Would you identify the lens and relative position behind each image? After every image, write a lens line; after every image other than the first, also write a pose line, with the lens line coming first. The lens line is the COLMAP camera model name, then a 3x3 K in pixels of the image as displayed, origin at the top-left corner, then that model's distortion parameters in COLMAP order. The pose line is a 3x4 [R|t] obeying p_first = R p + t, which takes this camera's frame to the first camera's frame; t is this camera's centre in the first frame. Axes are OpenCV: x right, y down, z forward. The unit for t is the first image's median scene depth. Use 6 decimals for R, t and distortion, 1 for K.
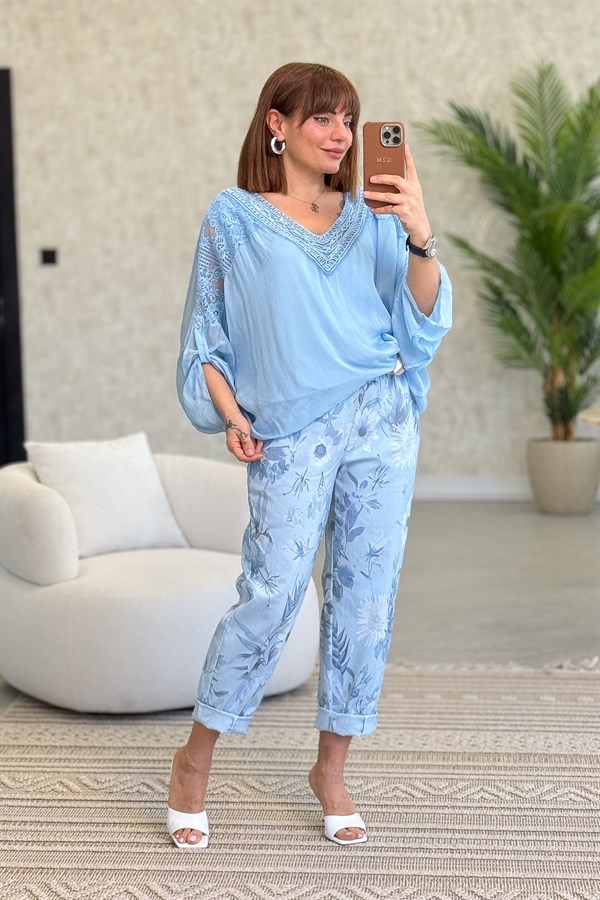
lens RADIAL K [[1676.1, 0, 298.3], [0, 1676.1, 449.9], [0, 0, 1]] dist [0.031251, 0.262704]
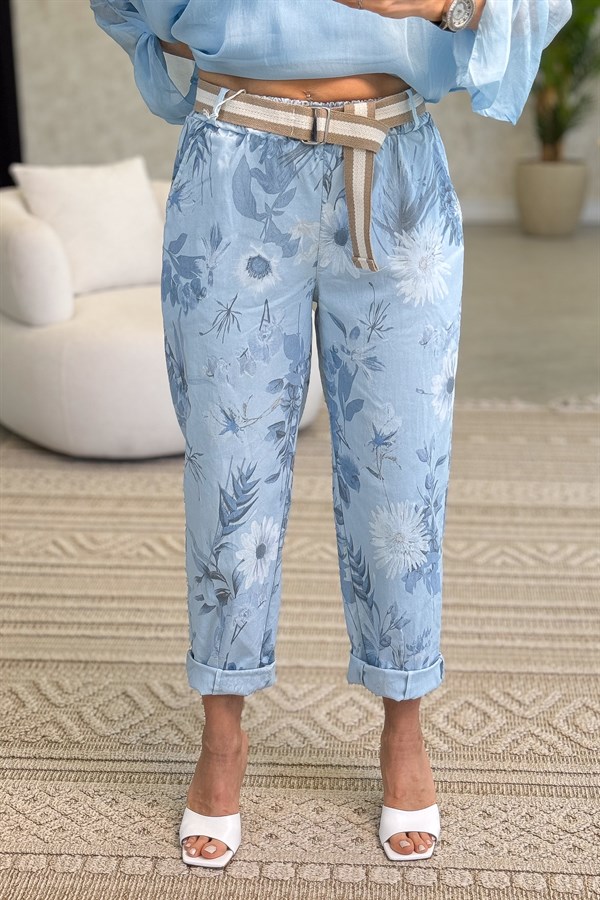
lens RADIAL K [[1587.3, 0, 327.7], [0, 1587.3, 451.9], [0, 0, 1]] dist [0.072574, -0.225937]
pose [[0.999691, 0.005591, 0.024219, -0.011564], [-0.009794, 0.984147, 0.177087, -0.011777], [-0.022844, -0.177269, 0.983897, 0.141856]]
